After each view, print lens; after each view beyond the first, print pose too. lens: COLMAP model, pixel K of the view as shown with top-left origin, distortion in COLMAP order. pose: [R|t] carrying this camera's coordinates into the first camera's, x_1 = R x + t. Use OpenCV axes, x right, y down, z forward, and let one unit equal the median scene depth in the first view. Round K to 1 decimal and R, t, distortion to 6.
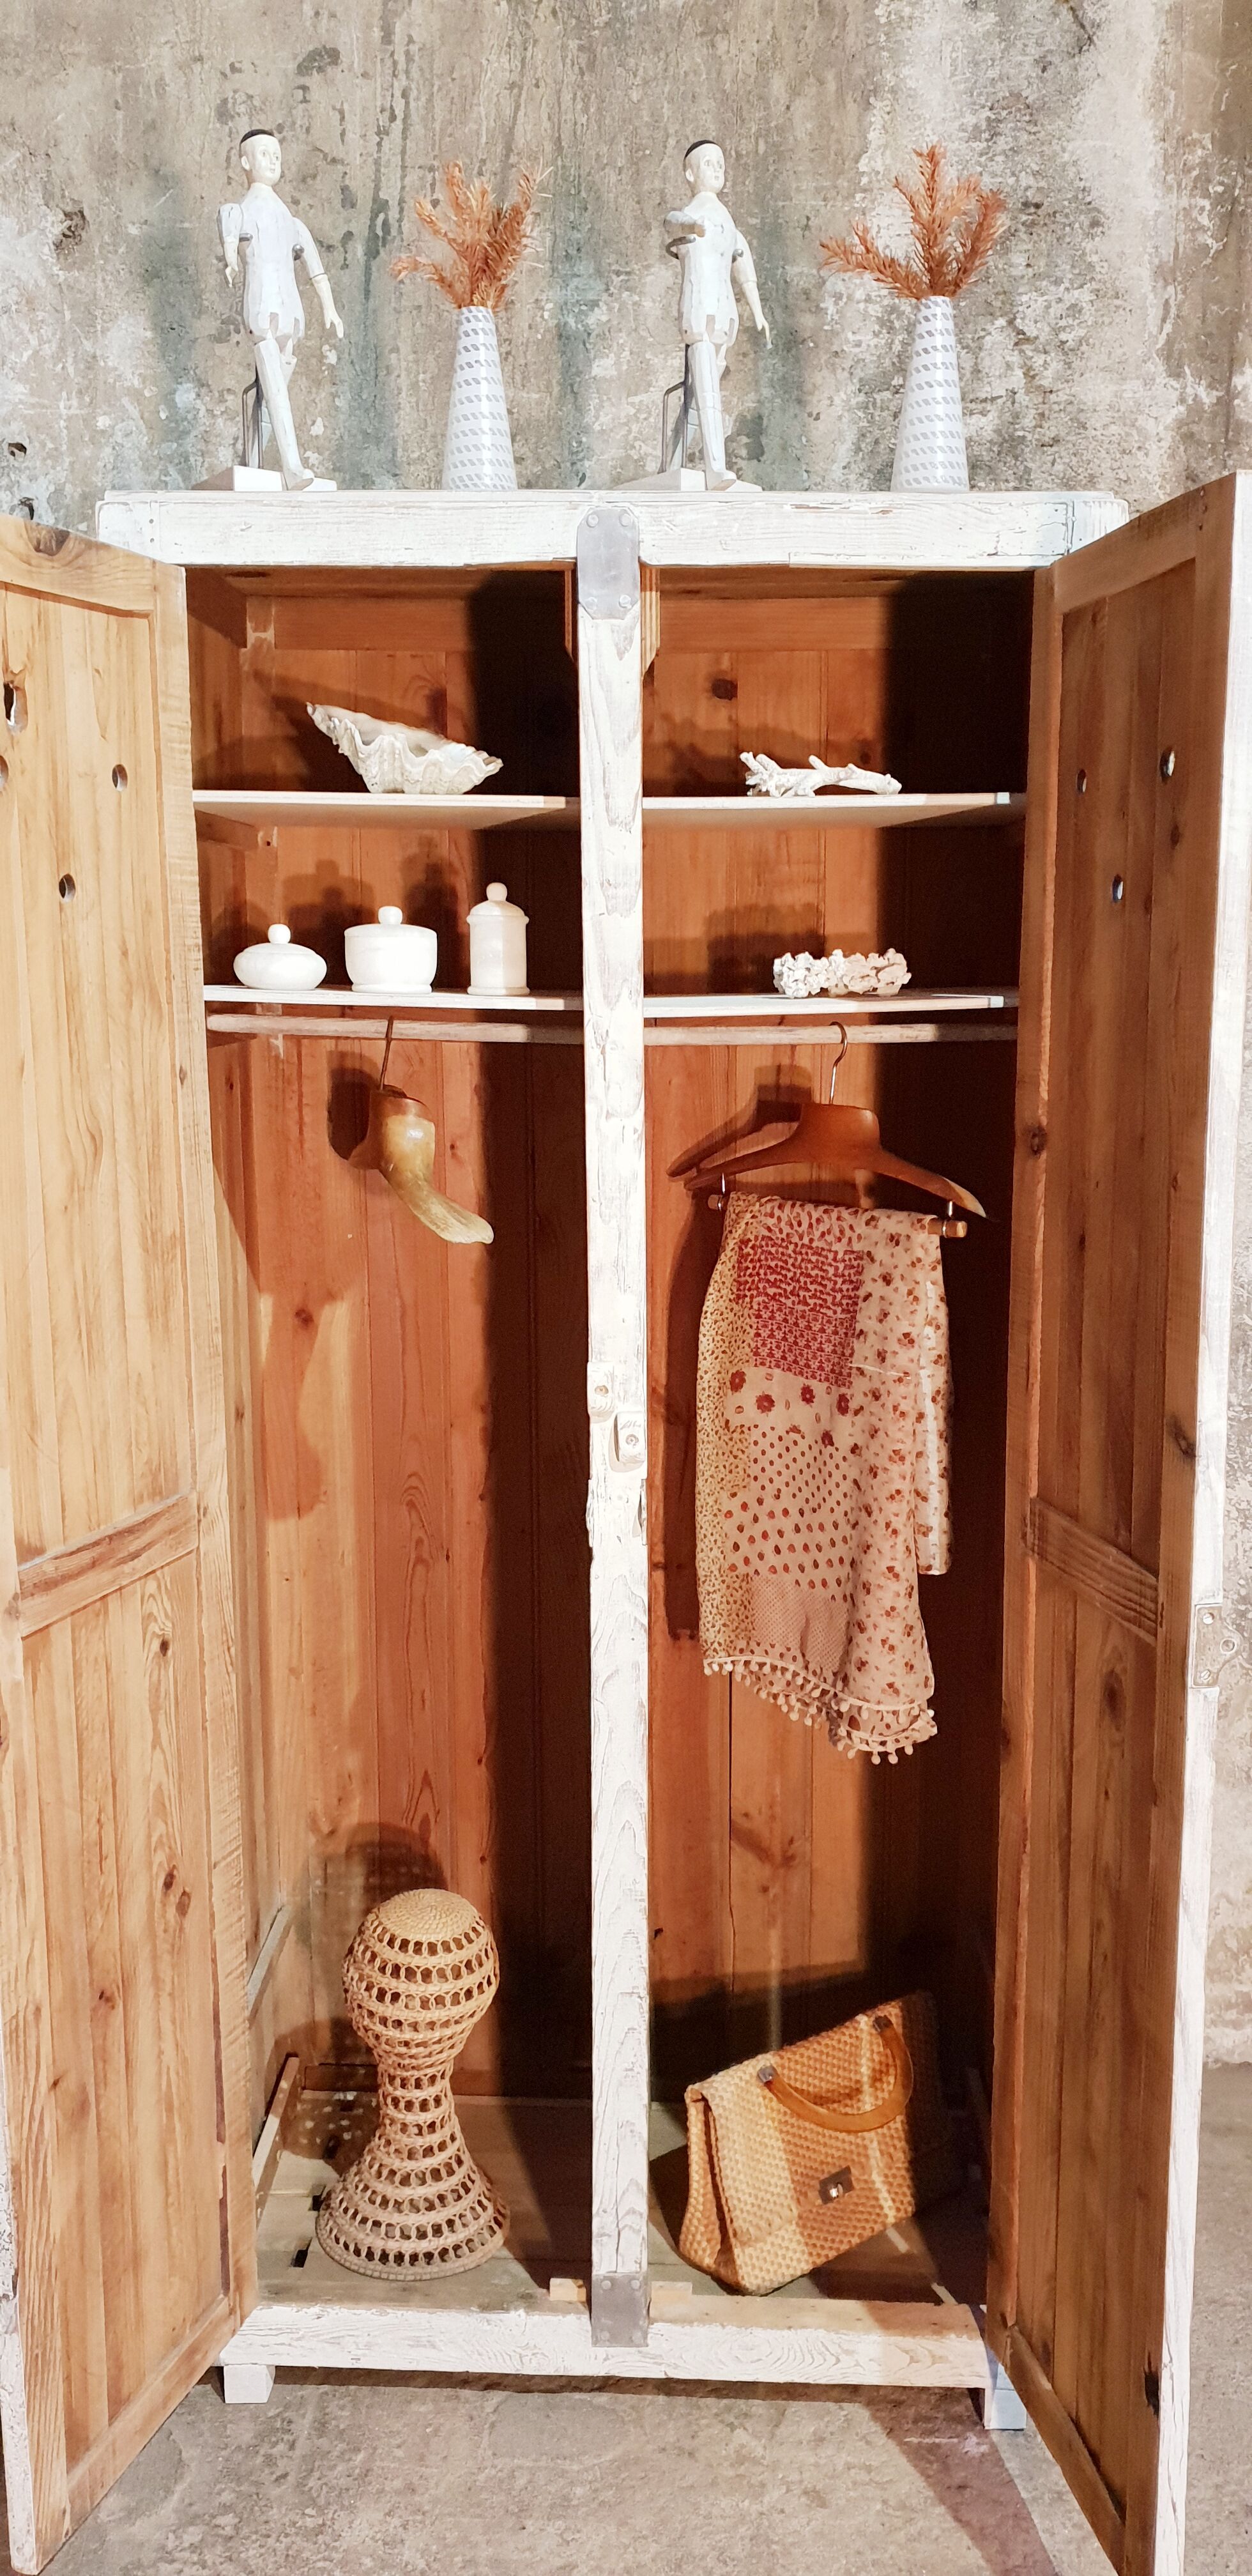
lens RADIAL K [[2004.1, 0, 654.9], [0, 2004.1, 1275.4], [0, 0, 1]] dist [0.005869, 0.017945]
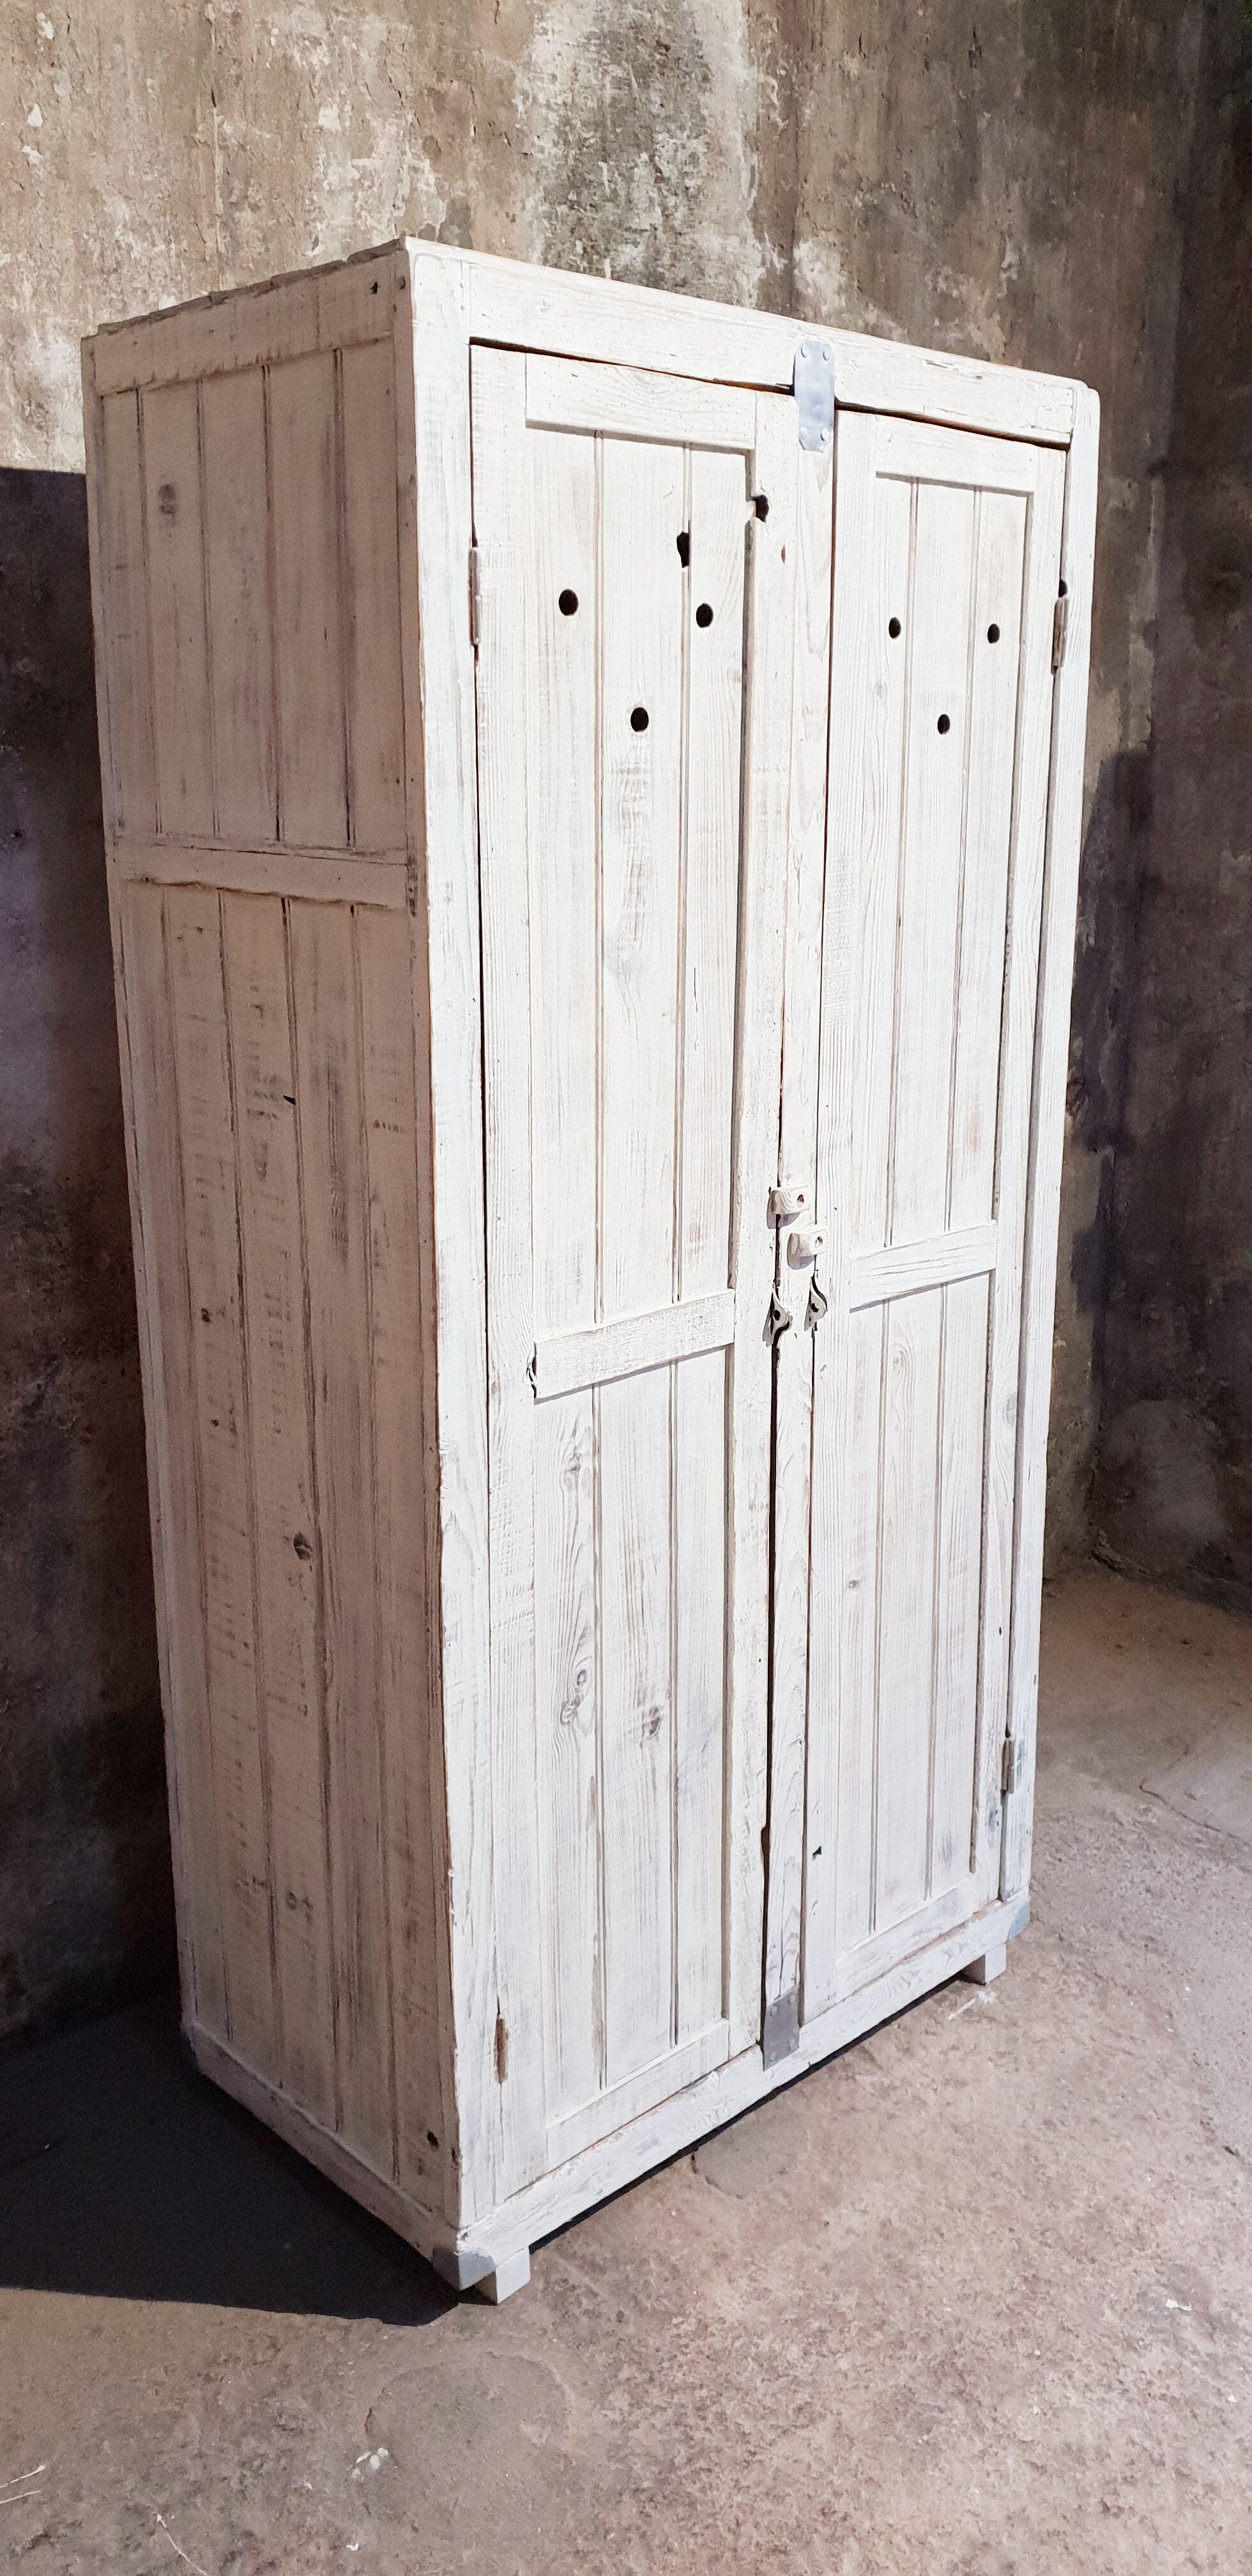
lens RADIAL K [[2004.1, 0, 661.0], [0, 2004.1, 1256.4], [0, 0, 1]] dist [0.005869, 0.017945]
pose [[0.696309, -0.180172, 0.694760, -0.661556], [0.113639, 0.983445, 0.141144, -0.056495], [-0.708688, -0.019328, 0.705257, 0.243011]]
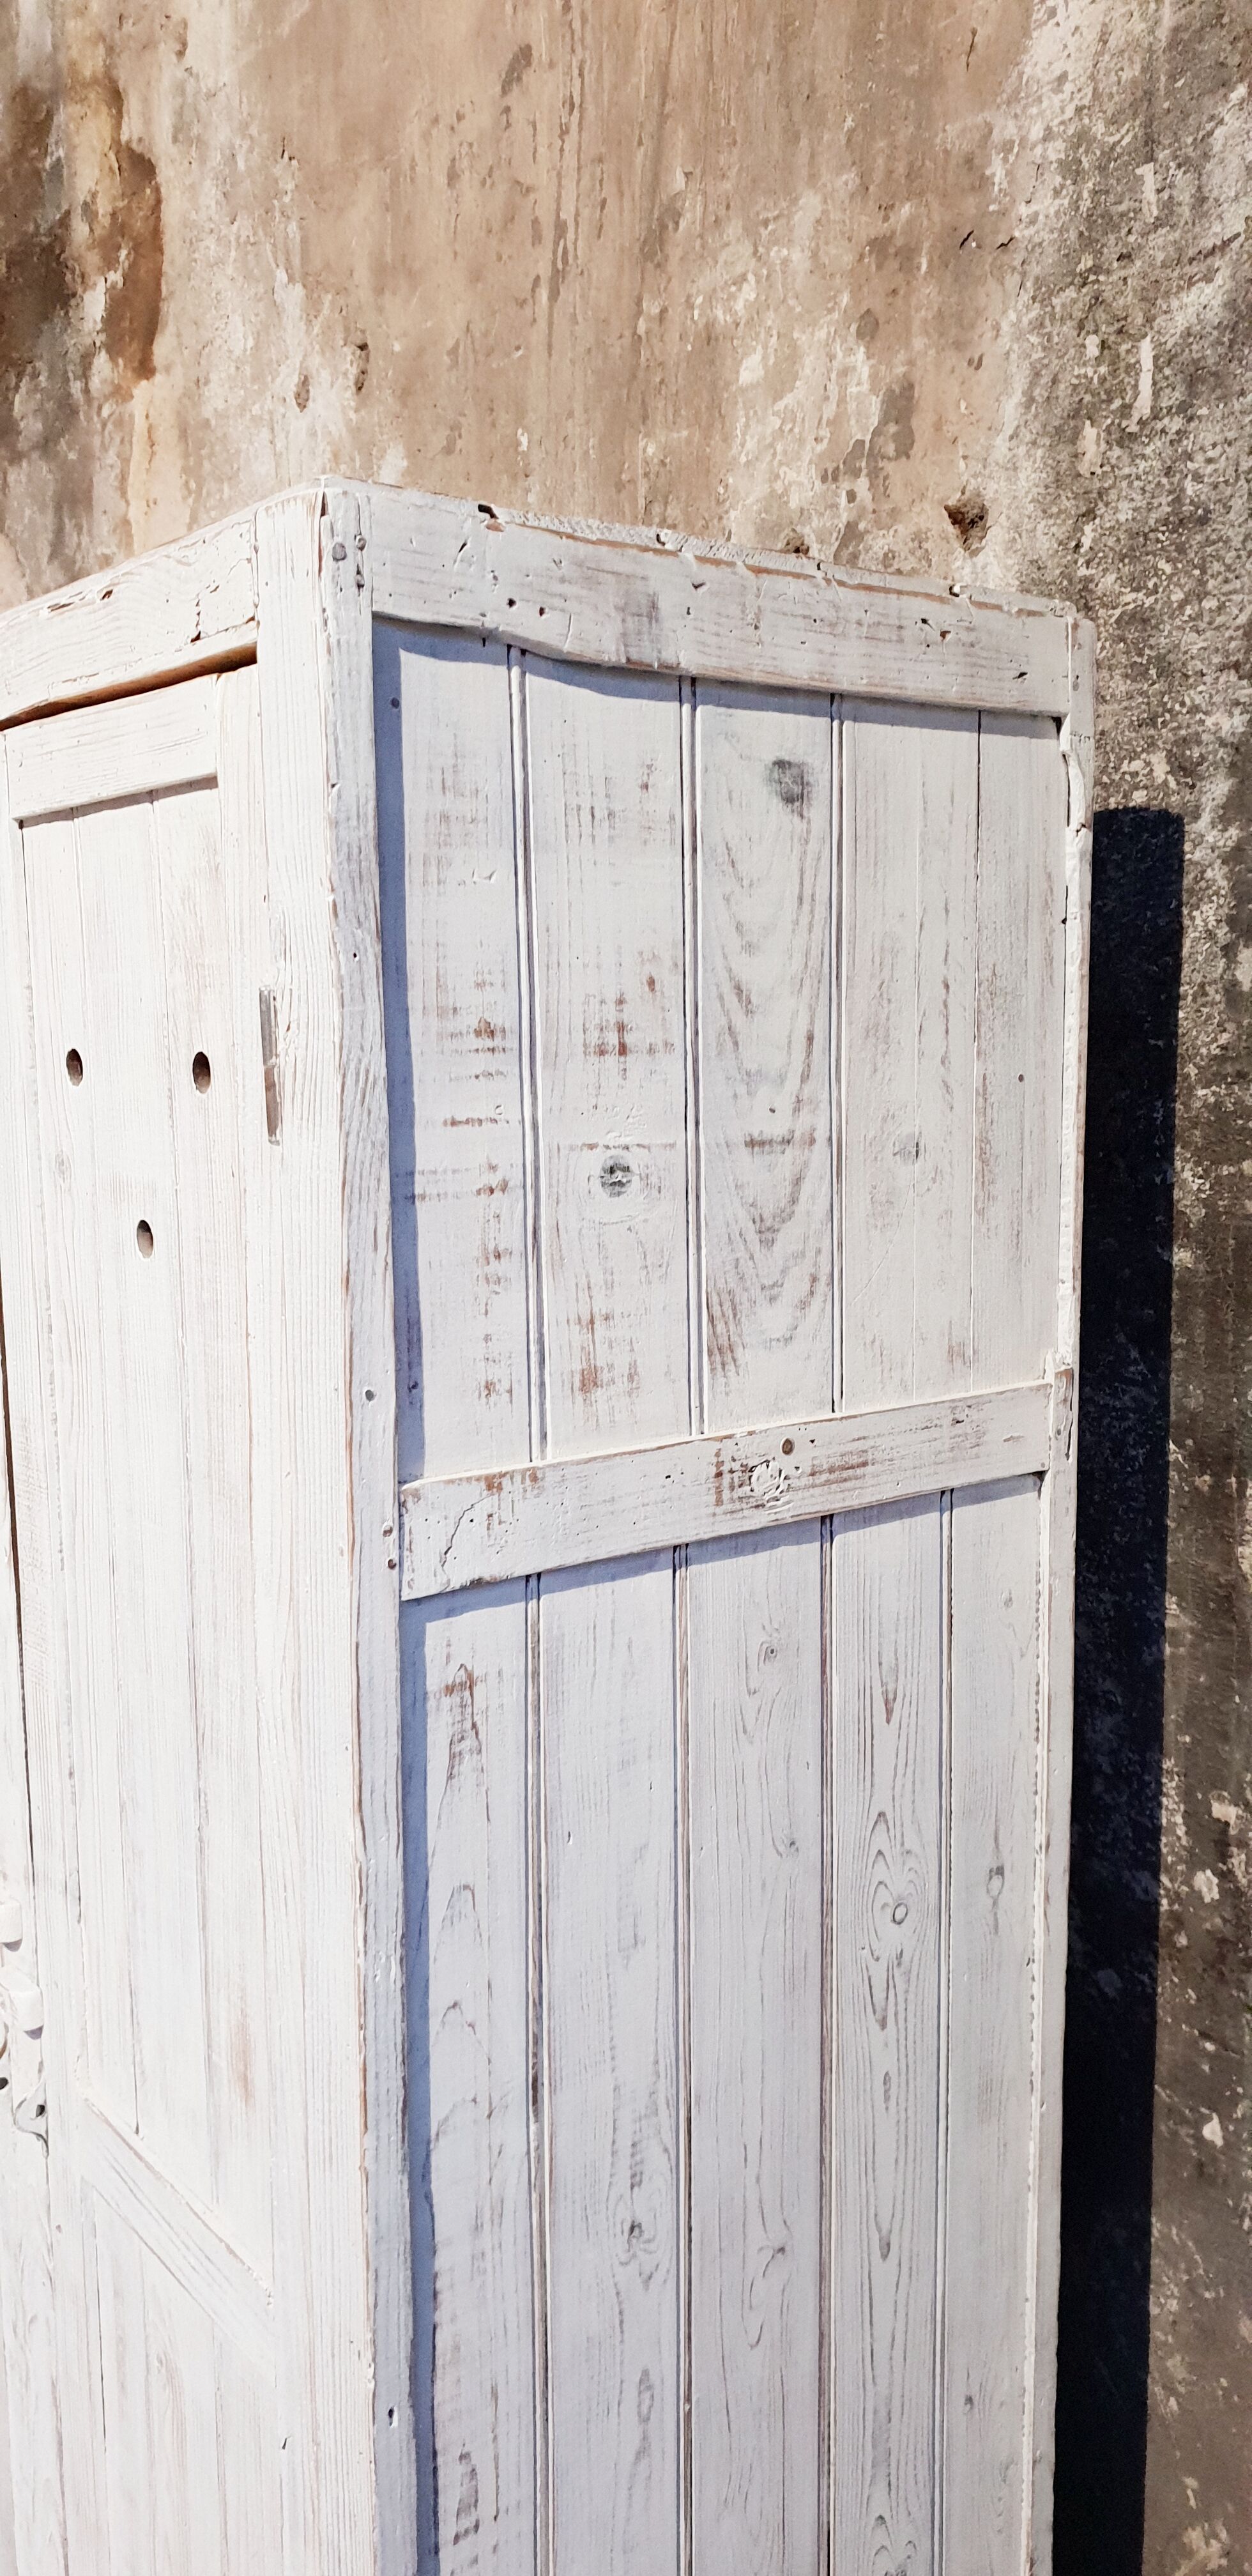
lens RADIAL K [[2004.1, 0, 670.5], [0, 2004.1, 1289.5], [0, 0, 1]] dist [0.005869, 0.017945]
pose [[0.647067, 0.096398, -0.756314, 0.507655], [-0.116649, 0.992813, 0.026743, -0.162723], [0.753457, 0.070919, 0.653662, 0.571380]]
